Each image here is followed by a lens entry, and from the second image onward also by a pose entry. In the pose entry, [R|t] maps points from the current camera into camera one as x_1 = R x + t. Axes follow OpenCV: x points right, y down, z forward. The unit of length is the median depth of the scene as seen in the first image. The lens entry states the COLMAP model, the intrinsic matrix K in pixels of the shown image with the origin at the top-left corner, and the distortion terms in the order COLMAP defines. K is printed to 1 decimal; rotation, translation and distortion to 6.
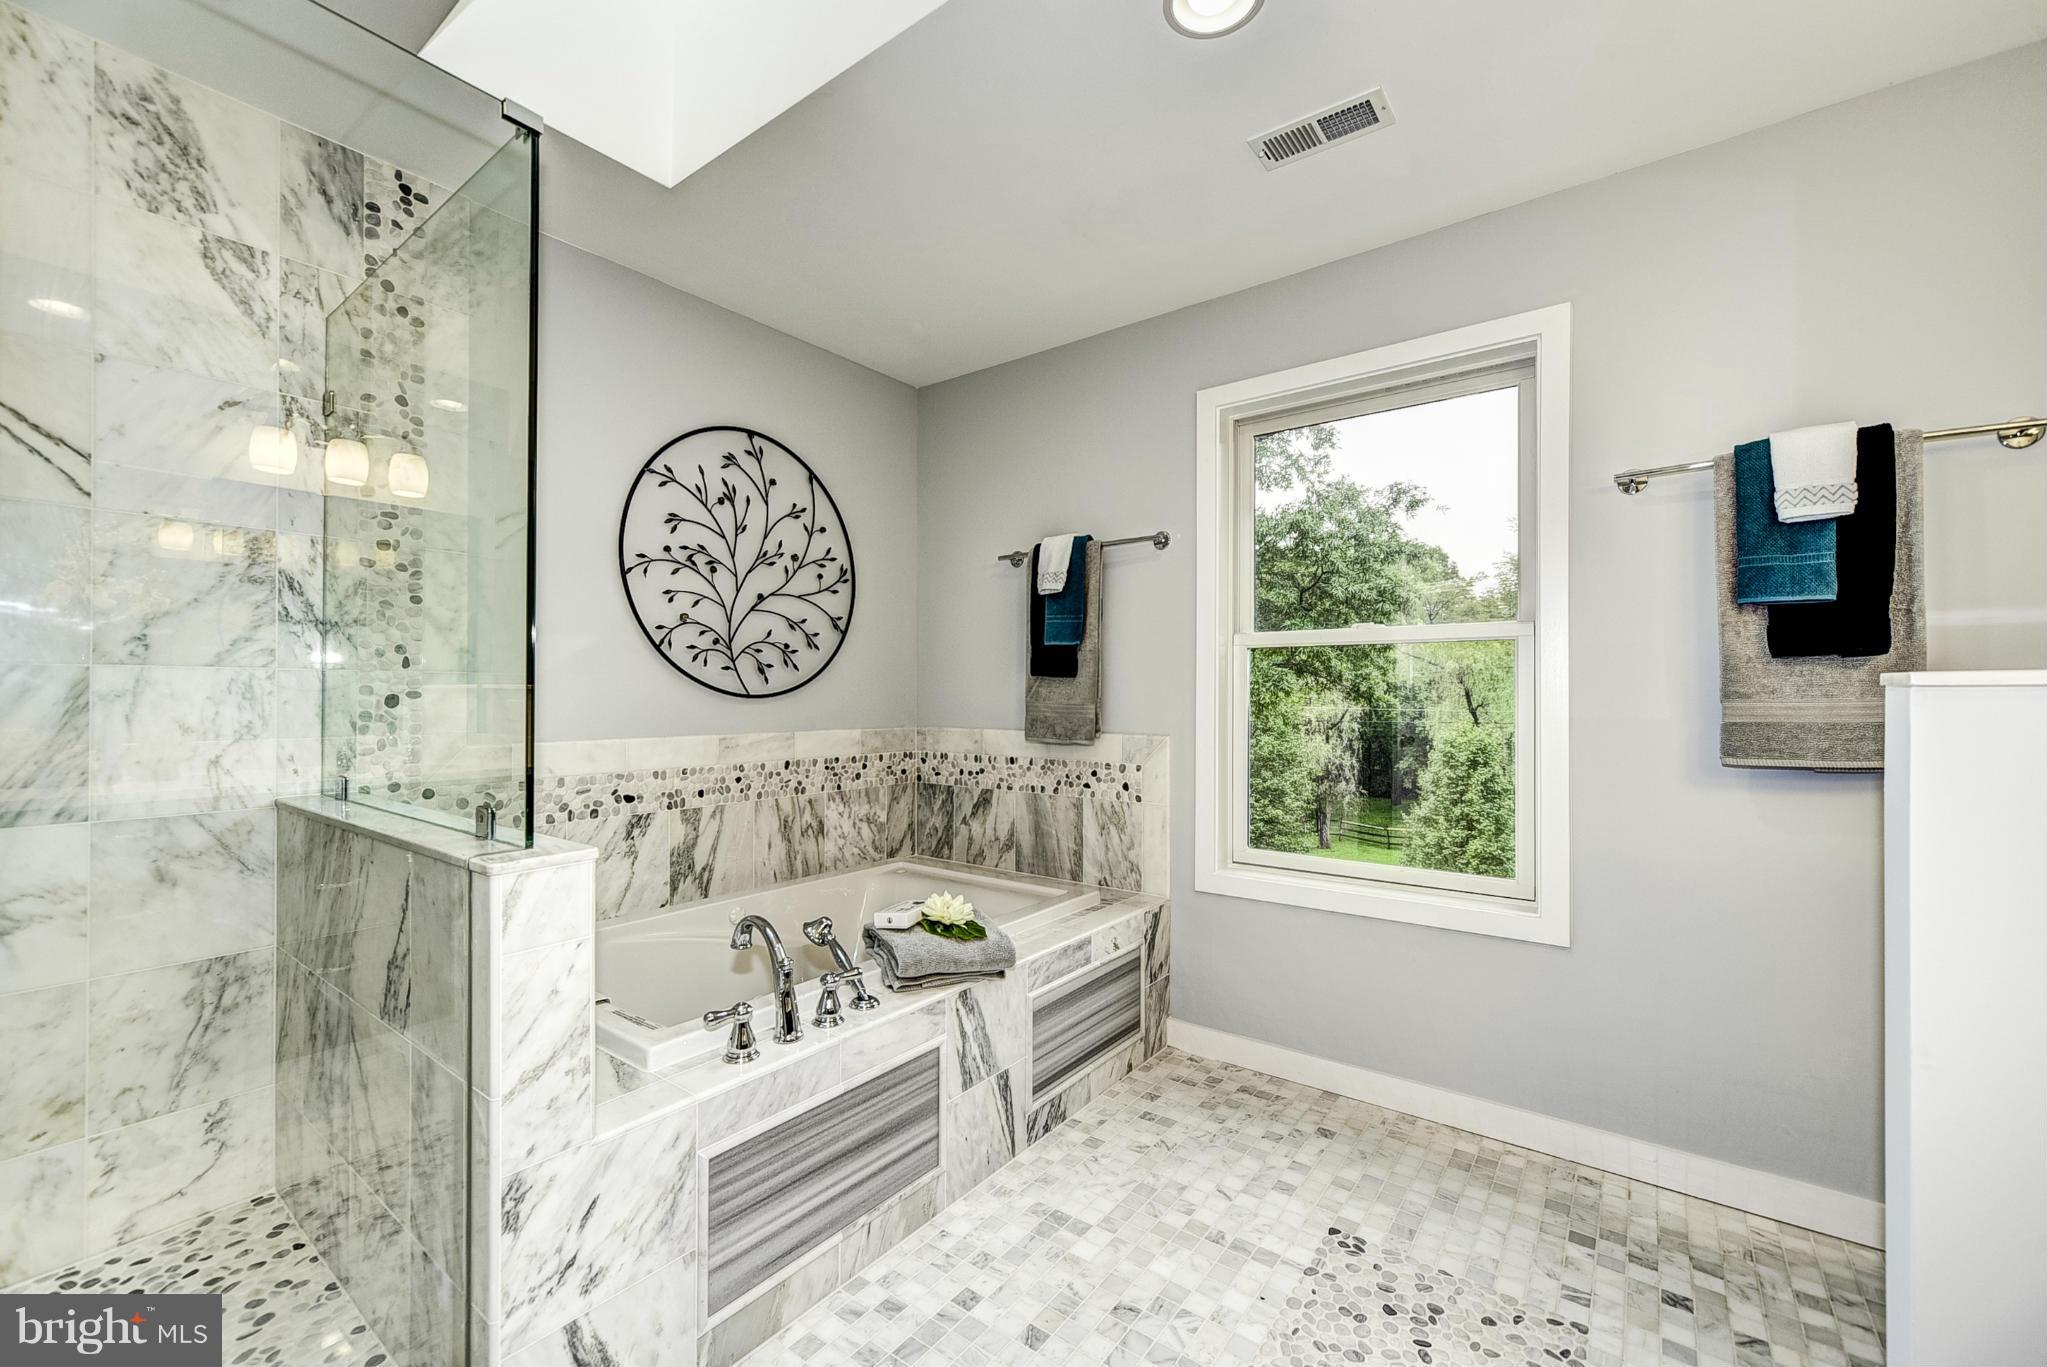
lens RADIAL K [[856.3, 0, 1024.3], [0, 856.3, 689.1], [0, 0, 1]] dist [-0.003854, 0.004394]
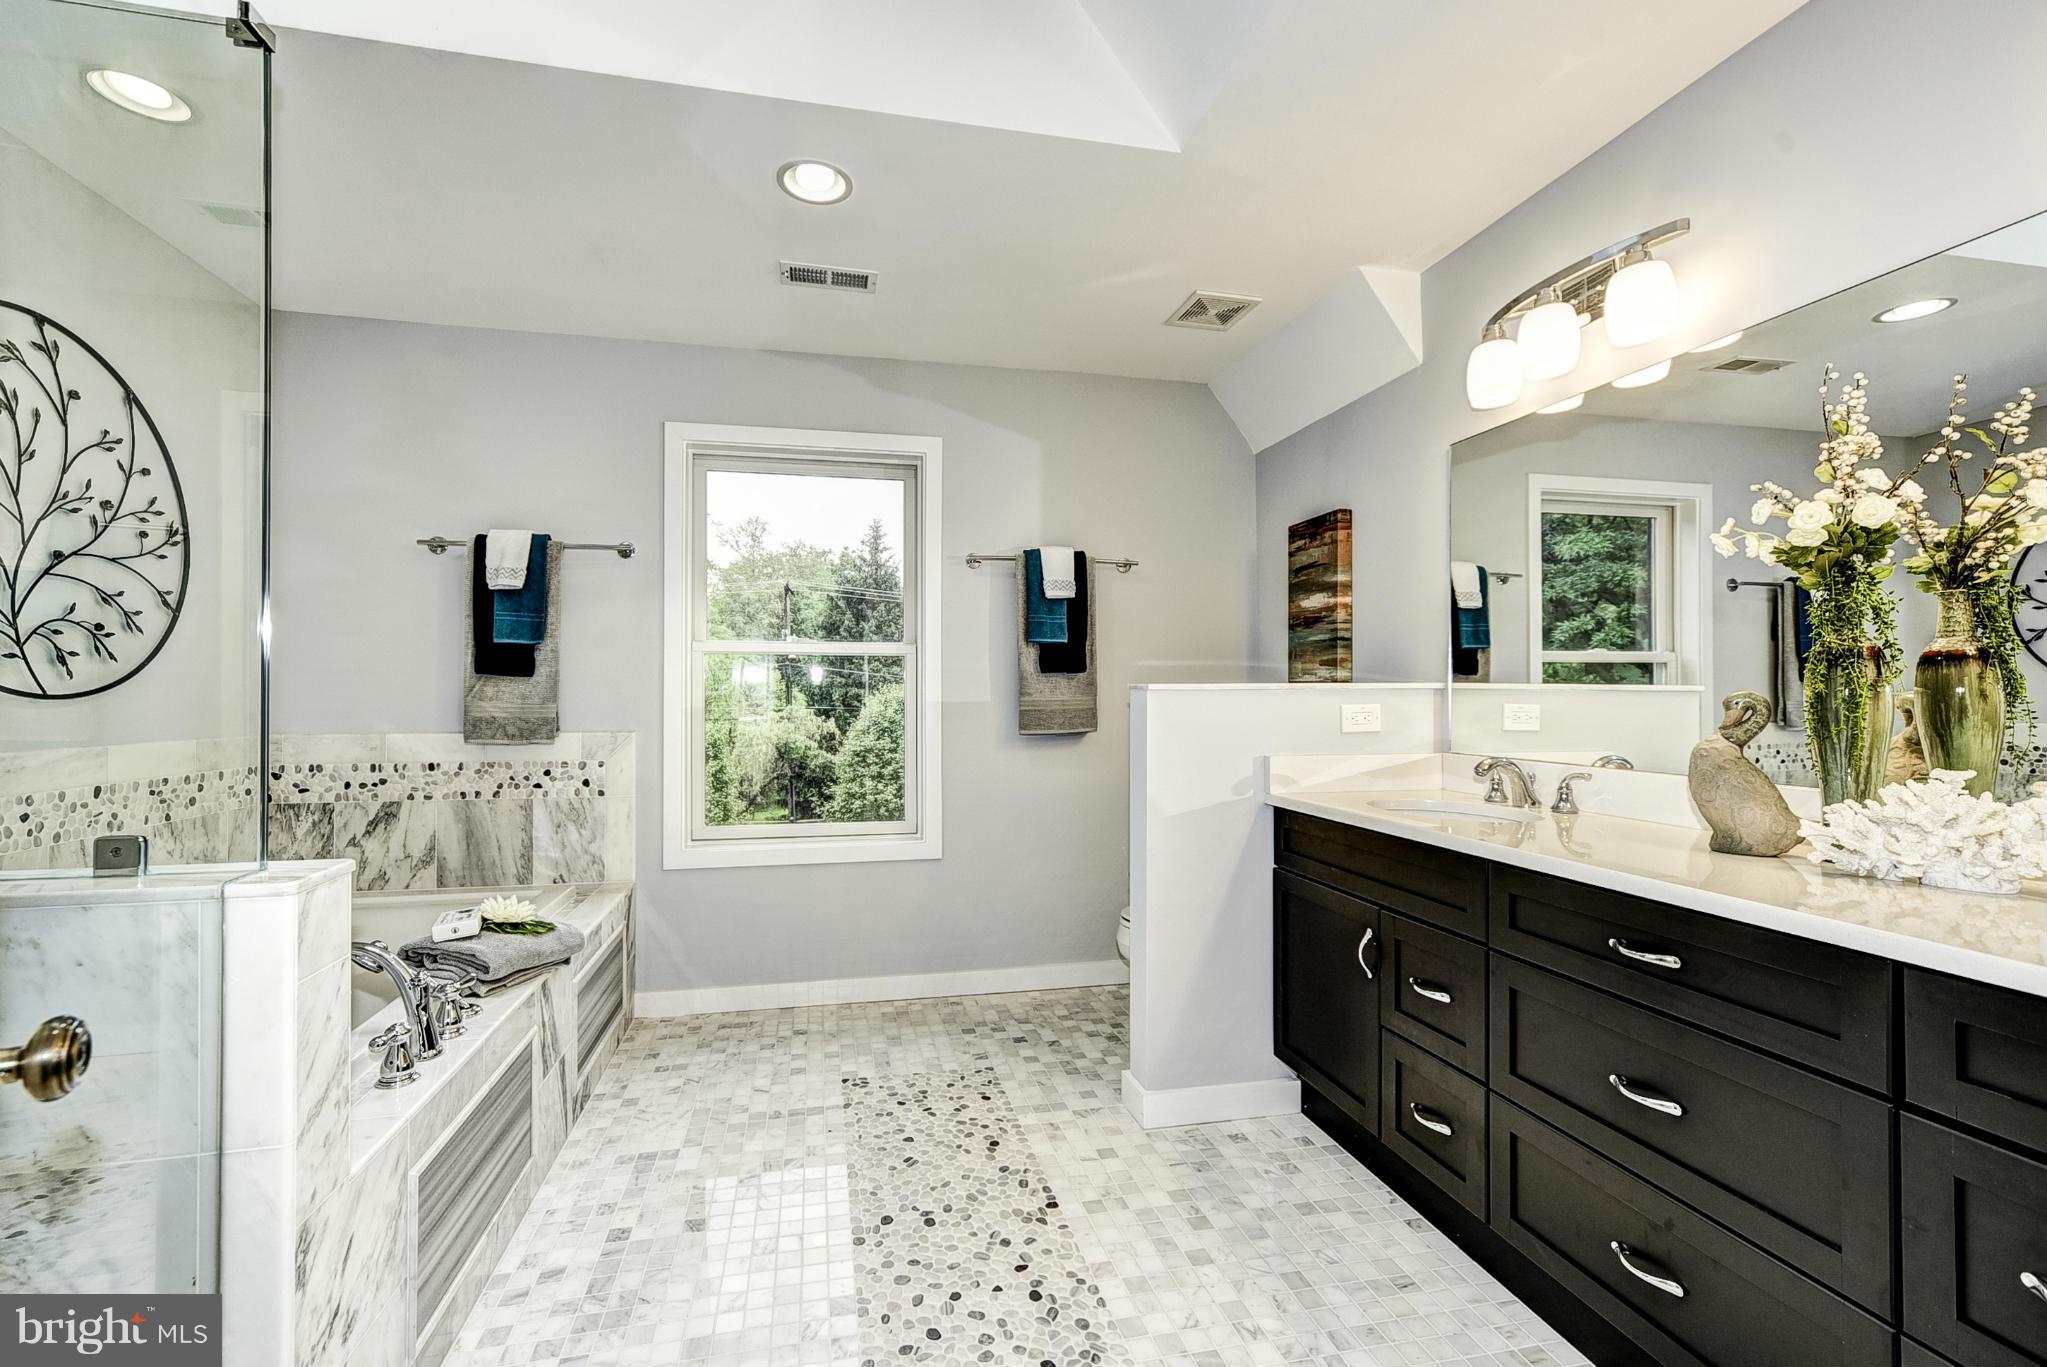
lens RADIAL K [[837.1, 0, 1048.4], [0, 837.1, 687.5], [0, 0, 1]] dist [0.016251, 0.000831]
pose [[0.627915, 0.005267, 0.778264, -0.349159], [-0.004659, 0.999985, -0.003009, -0.000878], [-0.778268, -0.001737, 0.627930, -0.078612]]
